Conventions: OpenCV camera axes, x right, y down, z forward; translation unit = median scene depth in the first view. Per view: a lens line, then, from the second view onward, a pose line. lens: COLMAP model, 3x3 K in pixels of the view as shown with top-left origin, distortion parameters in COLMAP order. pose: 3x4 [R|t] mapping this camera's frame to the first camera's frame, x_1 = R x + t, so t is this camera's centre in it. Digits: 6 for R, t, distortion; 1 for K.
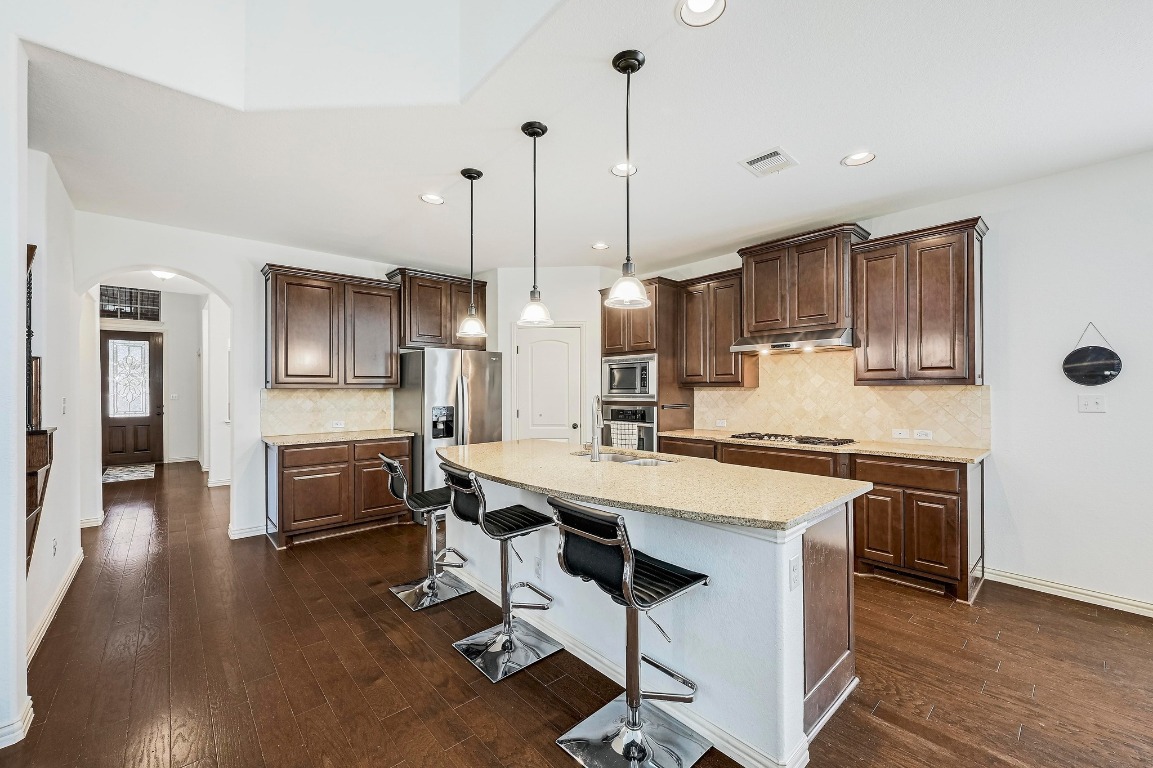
lens RADIAL K [[458.2, 0, 579.3], [0, 458.2, 389.0], [0, 0, 1]] dist [-0.001291, -0.000154]
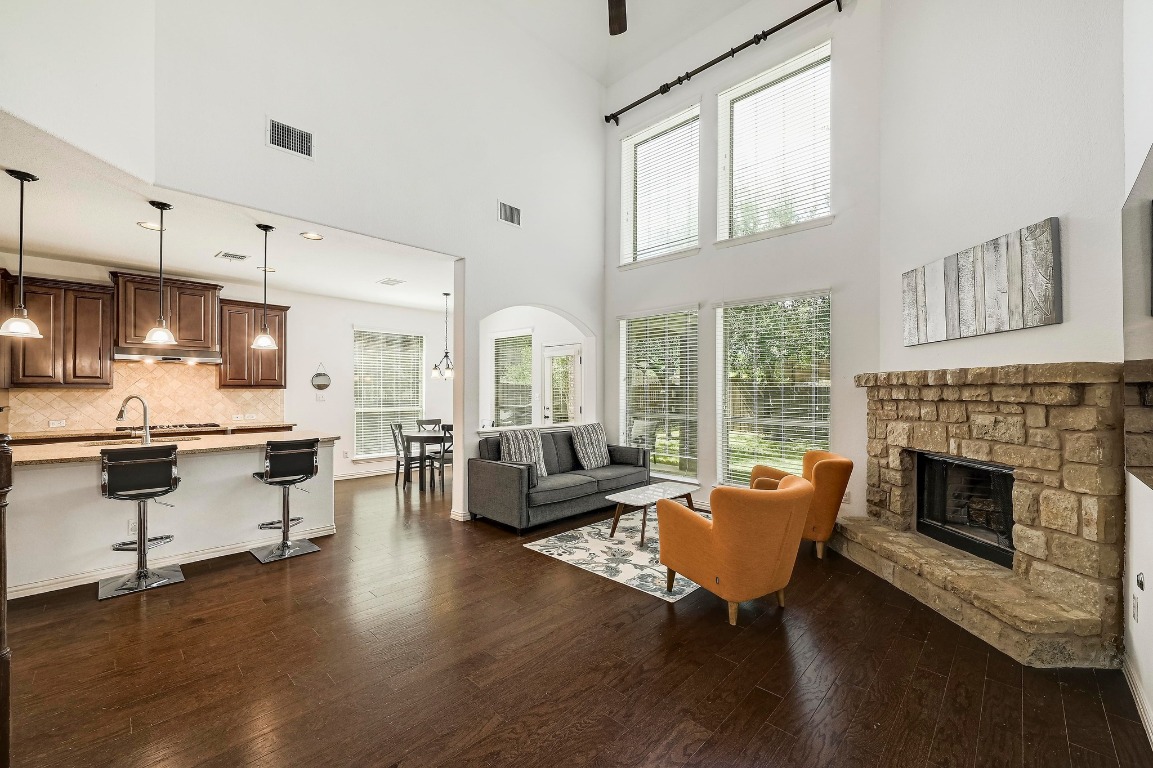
lens RADIAL K [[461.9, 0, 578.3], [0, 461.9, 387.9], [0, 0, 1]] dist [-0.001619, 0.000132]
pose [[-0.062874, 0.010116, 0.997970, -0.838575], [-0.000668, 0.999948, -0.010178, 0.004539], [-0.998021, -0.001306, -0.062864, -0.107062]]
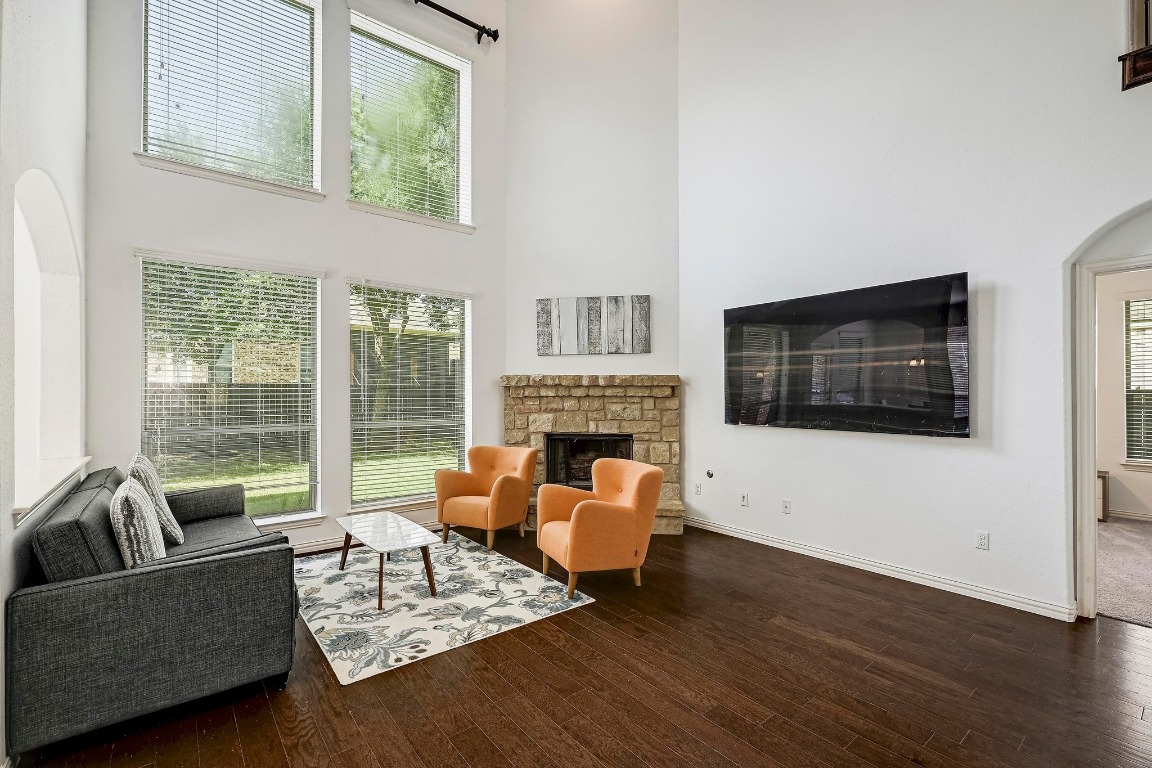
lens RADIAL K [[517.4, 0, 572.7], [0, 517.4, 389.8], [0, 0, 1]] dist [-0.000233, -0.000315]
pose [[-0.998153, 0.005017, 0.060537, -0.216435], [0.005116, 0.999986, 0.001481, 0.000379], [-0.060528, 0.001788, -0.998165, 0.444418]]
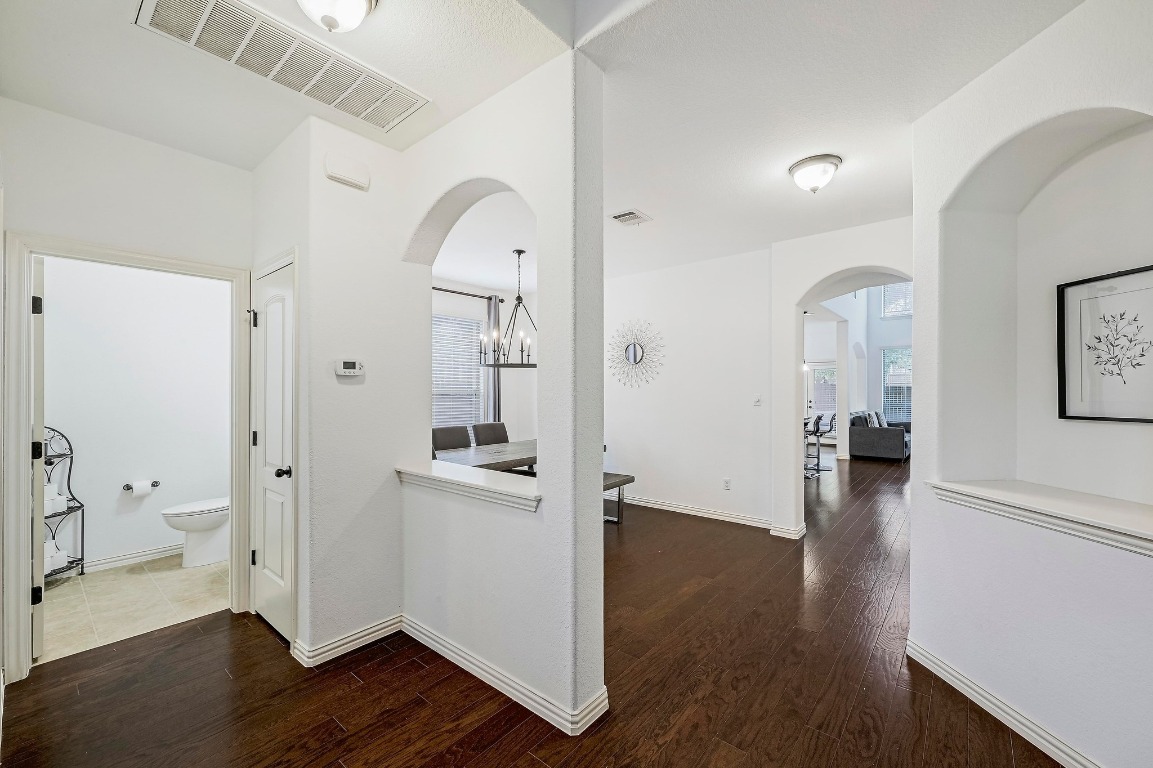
lens RADIAL K [[461.9, 0, 578.3], [0, 461.9, 387.9], [0, 0, 1]] dist [-0.001619, 0.000132]
pose [[-0.133810, 0.007285, 0.990980, -1.584032], [0.002856, 0.999972, -0.006966, -0.001239], [-0.991003, 0.001898, -0.133827, 1.505270]]
